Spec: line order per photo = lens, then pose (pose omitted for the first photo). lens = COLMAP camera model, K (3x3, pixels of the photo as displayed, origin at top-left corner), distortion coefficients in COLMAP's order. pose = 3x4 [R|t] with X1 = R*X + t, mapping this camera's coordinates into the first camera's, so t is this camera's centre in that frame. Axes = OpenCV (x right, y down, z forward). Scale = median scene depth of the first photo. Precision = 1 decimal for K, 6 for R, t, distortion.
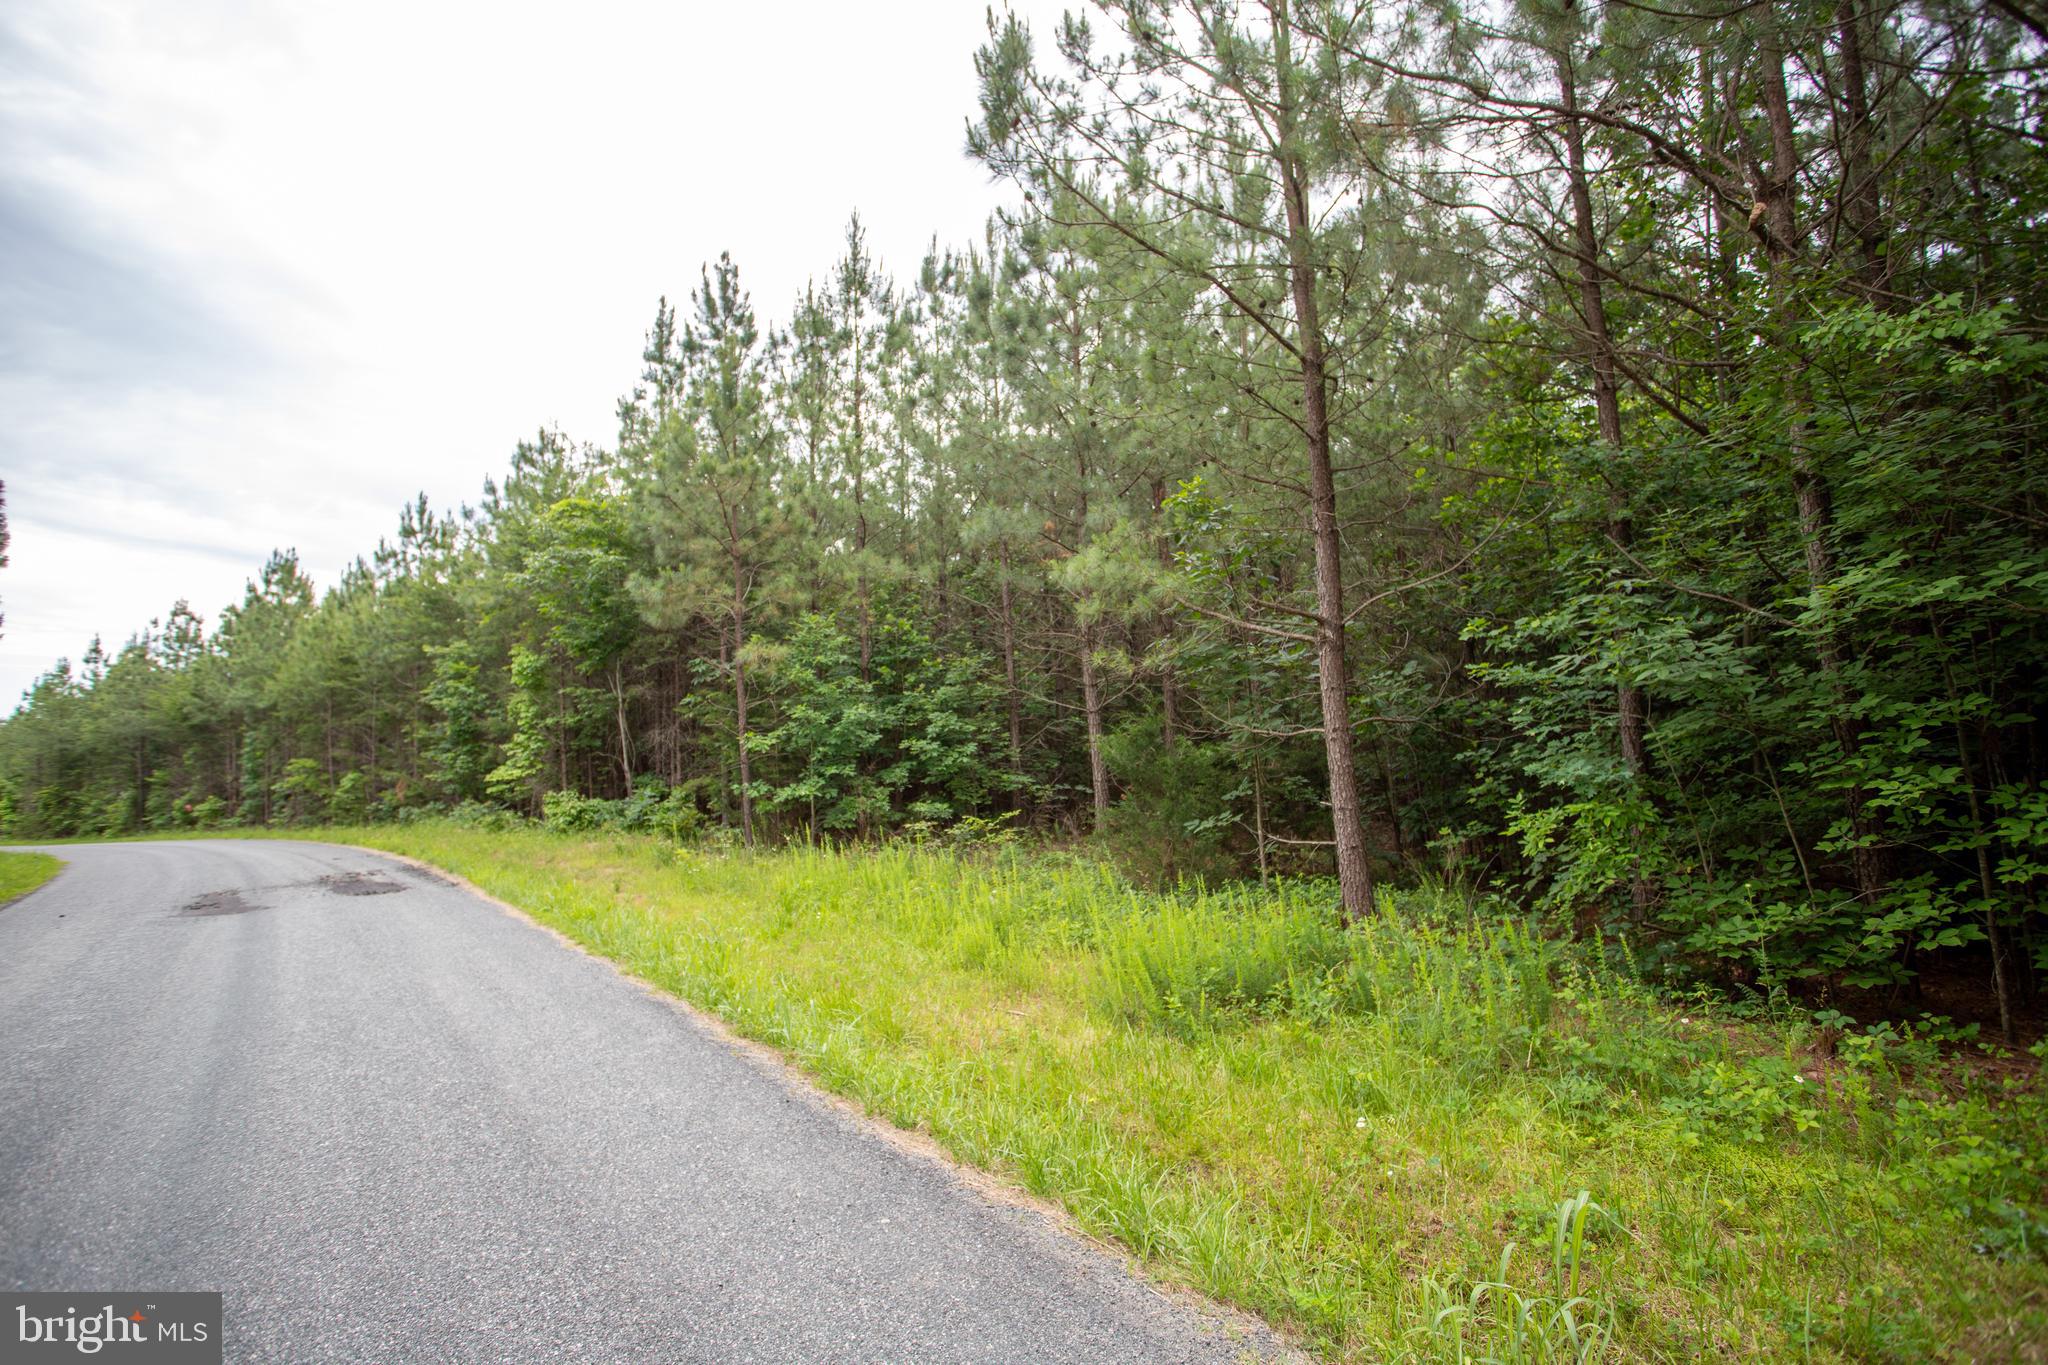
lens RADIAL K [[999.3, 0, 1024.7], [0, 999.3, 685.5], [0, 0, 1]] dist [-0.068760, 0.026744]
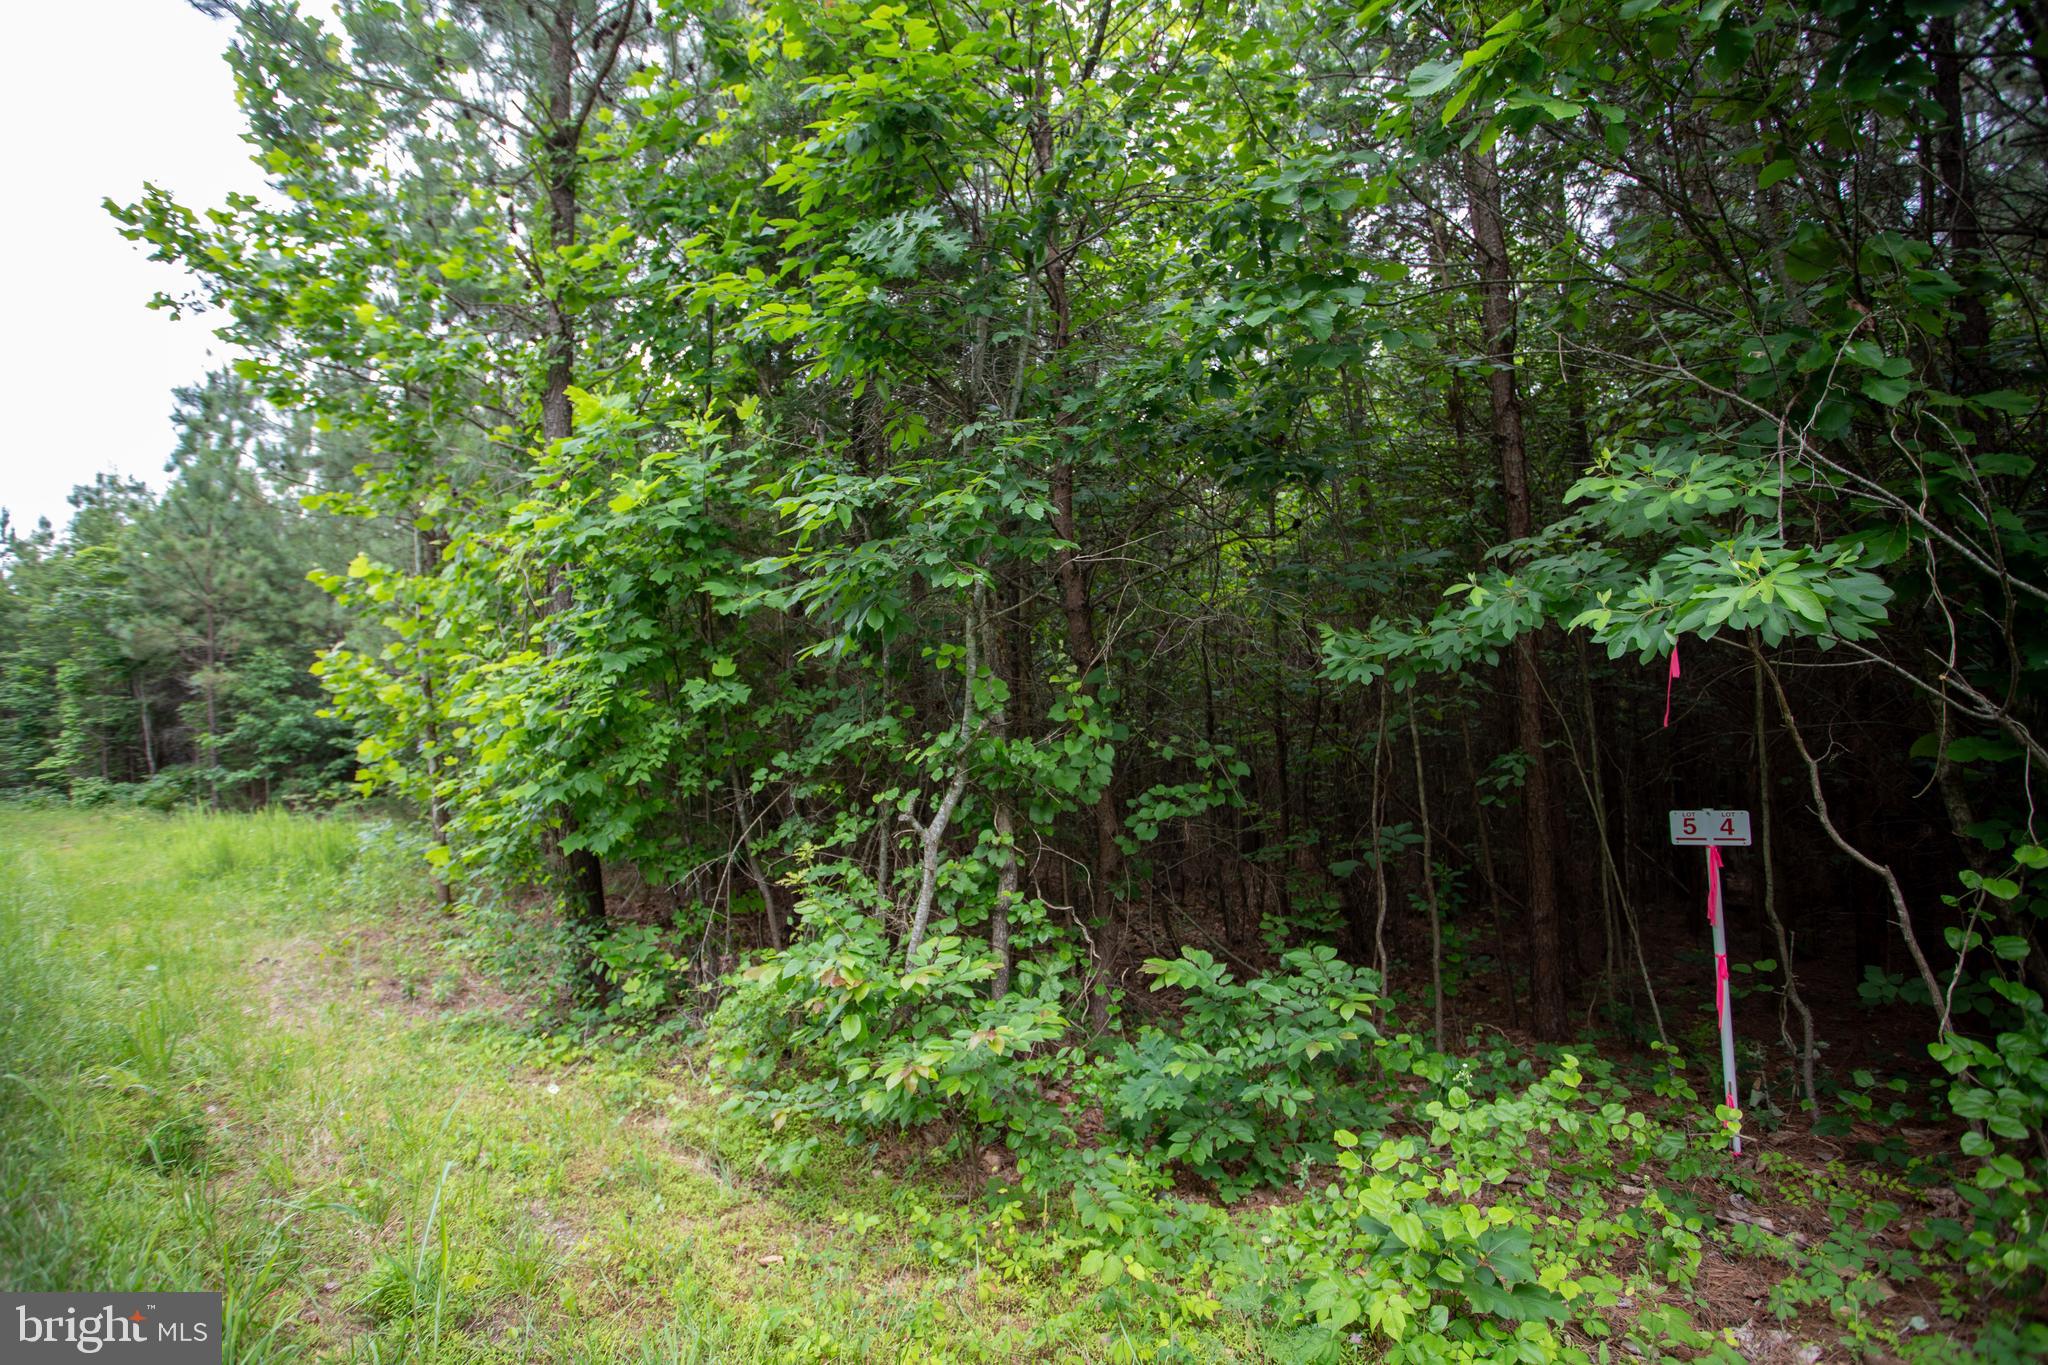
lens RADIAL K [[999.3, 0, 1030.4], [0, 999.3, 671.1], [0, 0, 1]] dist [-0.068760, 0.026744]
pose [[0.979100, 0.000349, 0.203379, 0.468646], [-0.003909, 0.999846, 0.017102, -0.055500], [-0.203341, -0.017539, 0.978951, -0.461107]]
